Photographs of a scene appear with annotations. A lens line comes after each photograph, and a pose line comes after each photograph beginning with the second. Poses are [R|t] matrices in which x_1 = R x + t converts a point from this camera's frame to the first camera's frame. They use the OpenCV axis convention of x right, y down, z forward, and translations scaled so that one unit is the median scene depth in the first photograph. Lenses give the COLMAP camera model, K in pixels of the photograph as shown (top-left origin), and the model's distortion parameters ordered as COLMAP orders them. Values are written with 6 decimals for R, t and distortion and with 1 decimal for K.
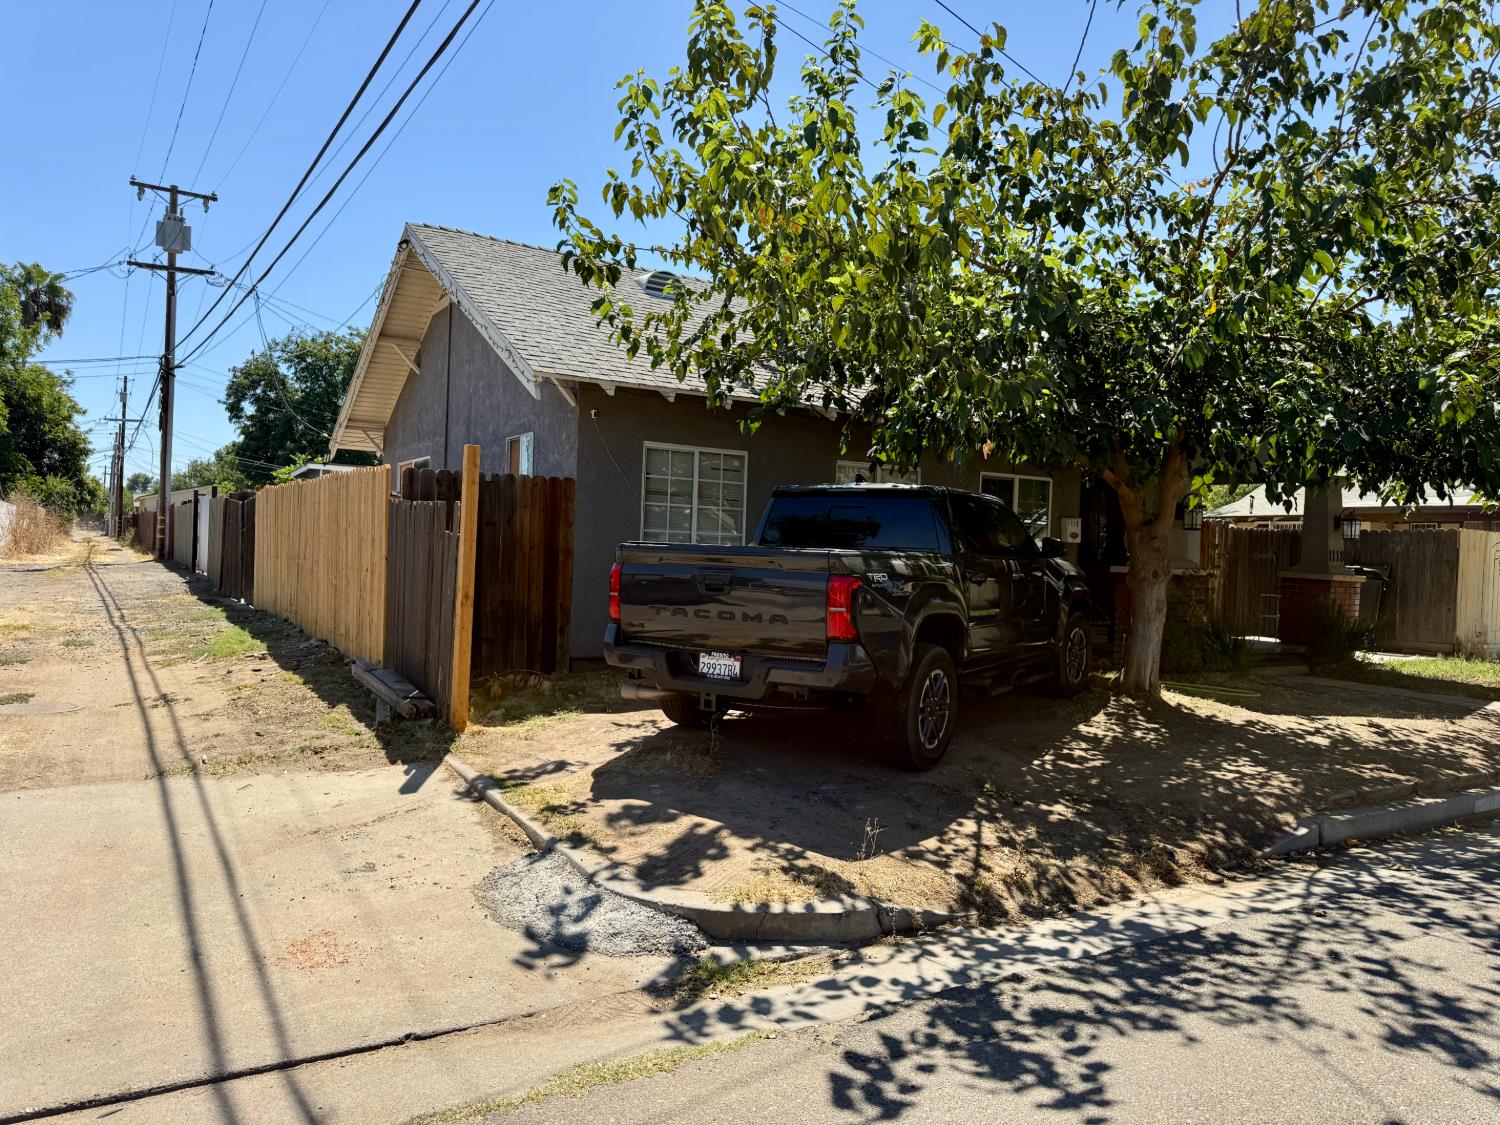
lens RADIAL K [[1052.3, 0, 752.9], [0, 1052.3, 559.4], [0, 0, 1]] dist [0.115539, -0.156854]
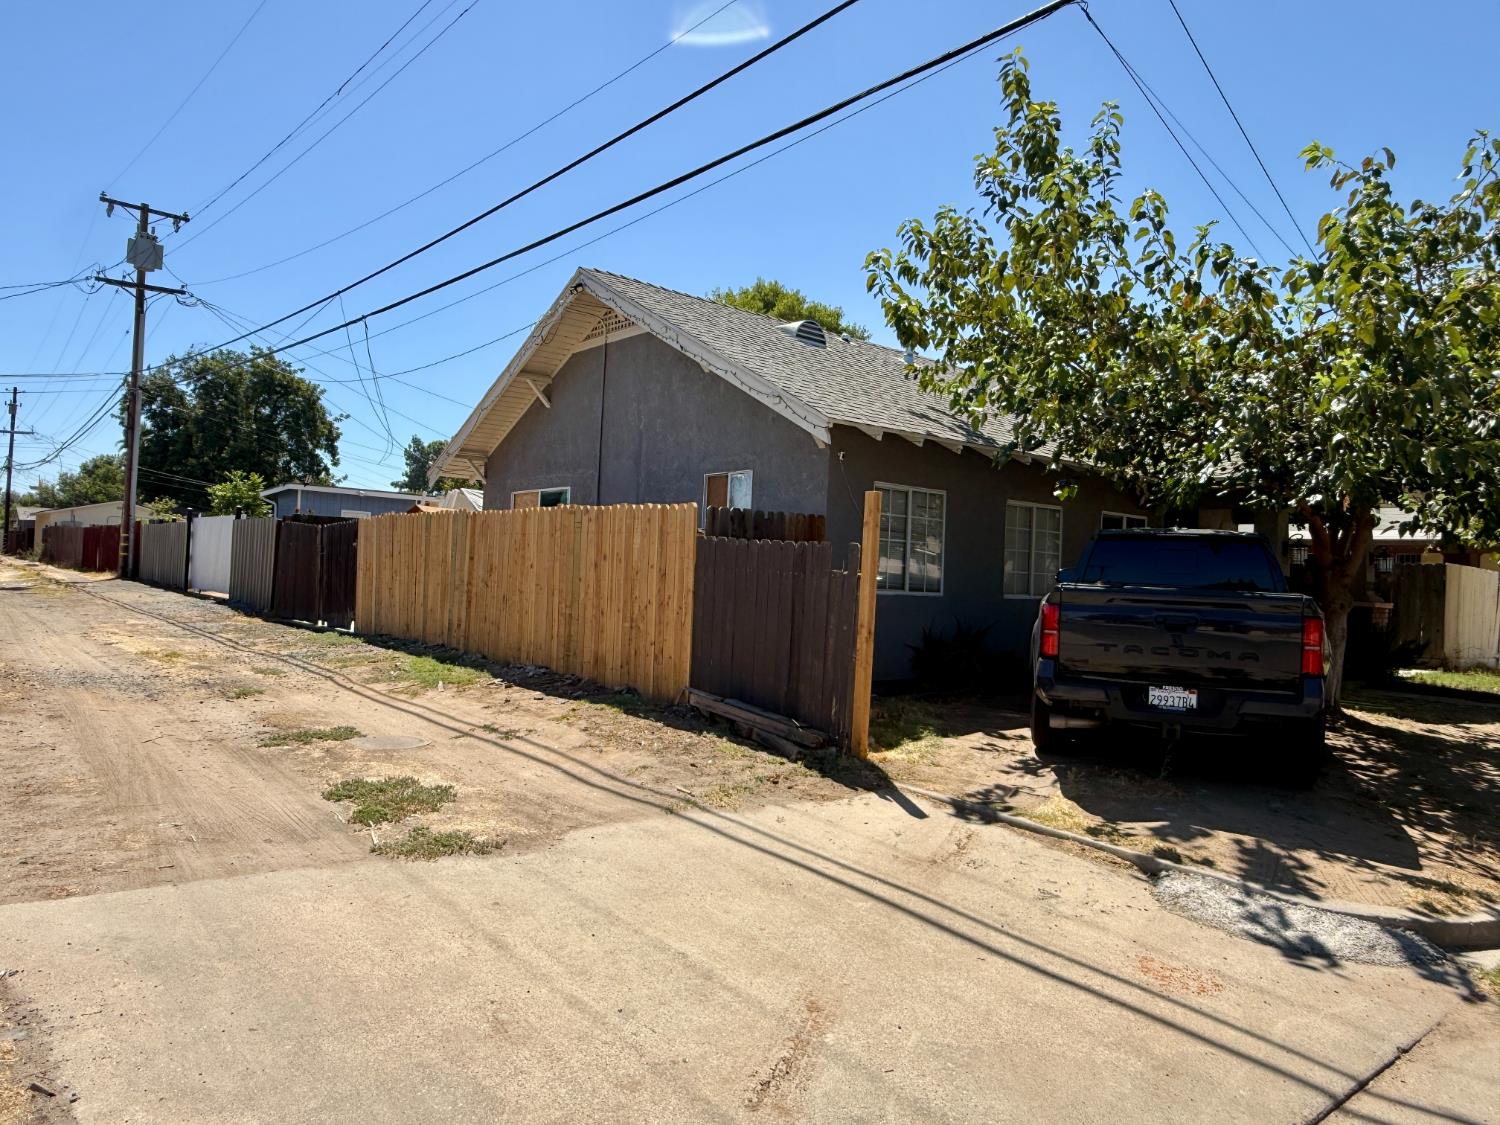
lens RADIAL K [[986.2, 0, 750.0], [0, 986.2, 562.5], [0, 0, 1]] dist [0.014554, -0.002745]
pose [[0.989111, 0.006683, 0.147022, -0.117468], [-0.004843, 0.999905, -0.012866, -0.004879], [-0.147094, 0.012014, 0.989050, 0.006928]]
